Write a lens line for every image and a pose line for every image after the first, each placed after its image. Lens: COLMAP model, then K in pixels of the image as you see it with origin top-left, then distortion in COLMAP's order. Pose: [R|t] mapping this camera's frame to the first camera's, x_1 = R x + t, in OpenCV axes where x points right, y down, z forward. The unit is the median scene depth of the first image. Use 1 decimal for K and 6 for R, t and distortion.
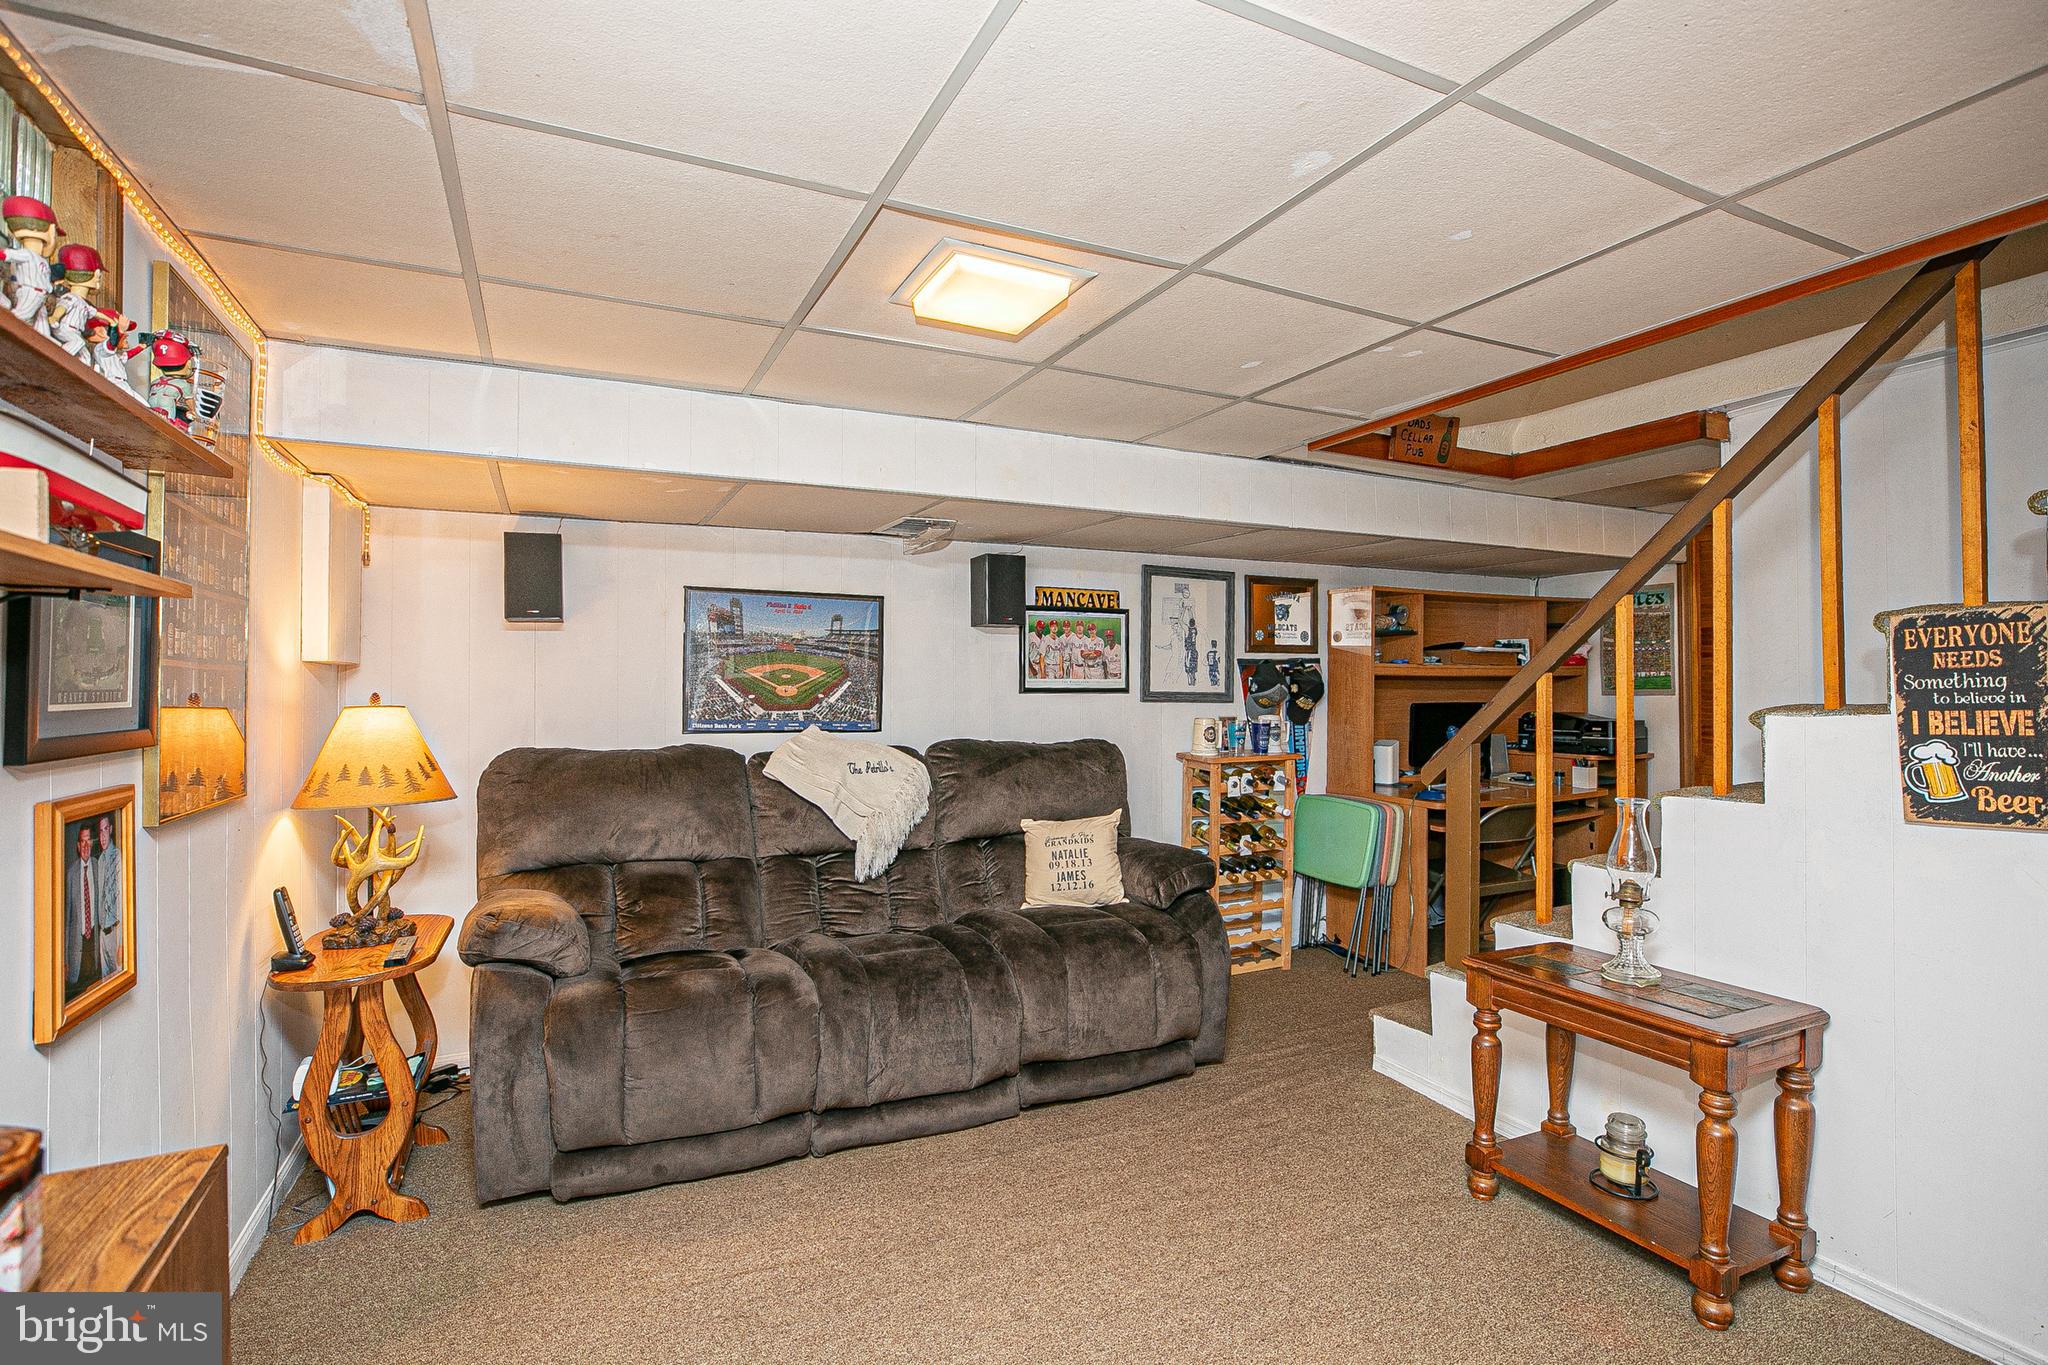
lens RADIAL K [[933.0, 0, 1012.5], [0, 933.0, 678.5], [0, 0, 1]] dist [-0.034483, 0.010253]
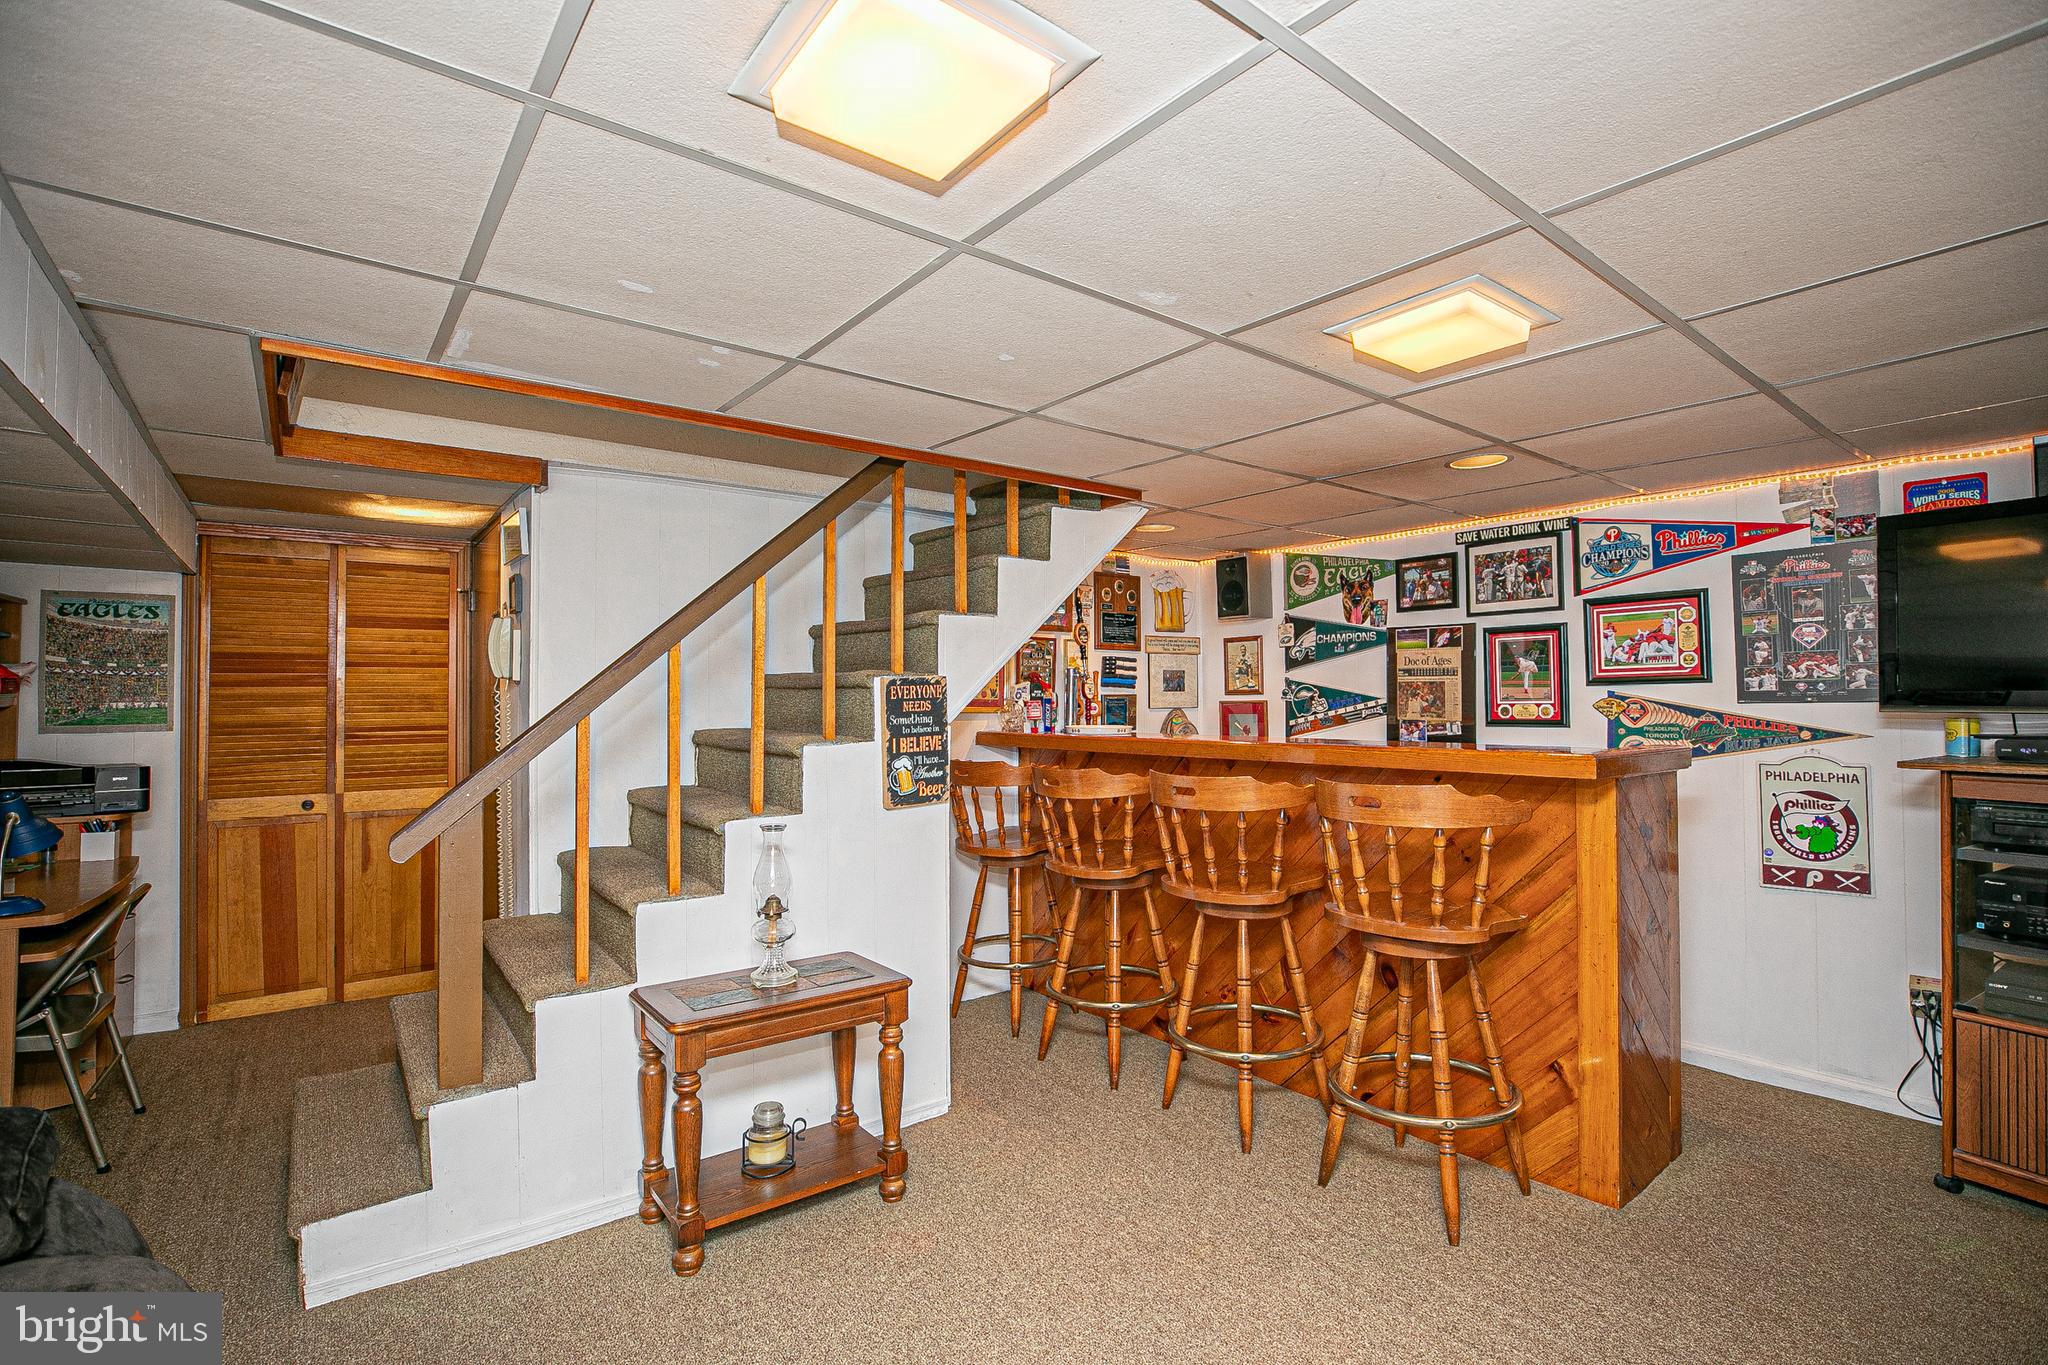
lens RADIAL K [[933.0, 0, 1011.1], [0, 933.0, 681.6], [0, 0, 1]] dist [-0.034483, 0.010253]
pose [[-0.190076, 0.020494, 0.981555, -0.642868], [-0.003622, 0.999761, -0.021576, -0.029156], [-0.981763, -0.007656, -0.189957, 1.125226]]
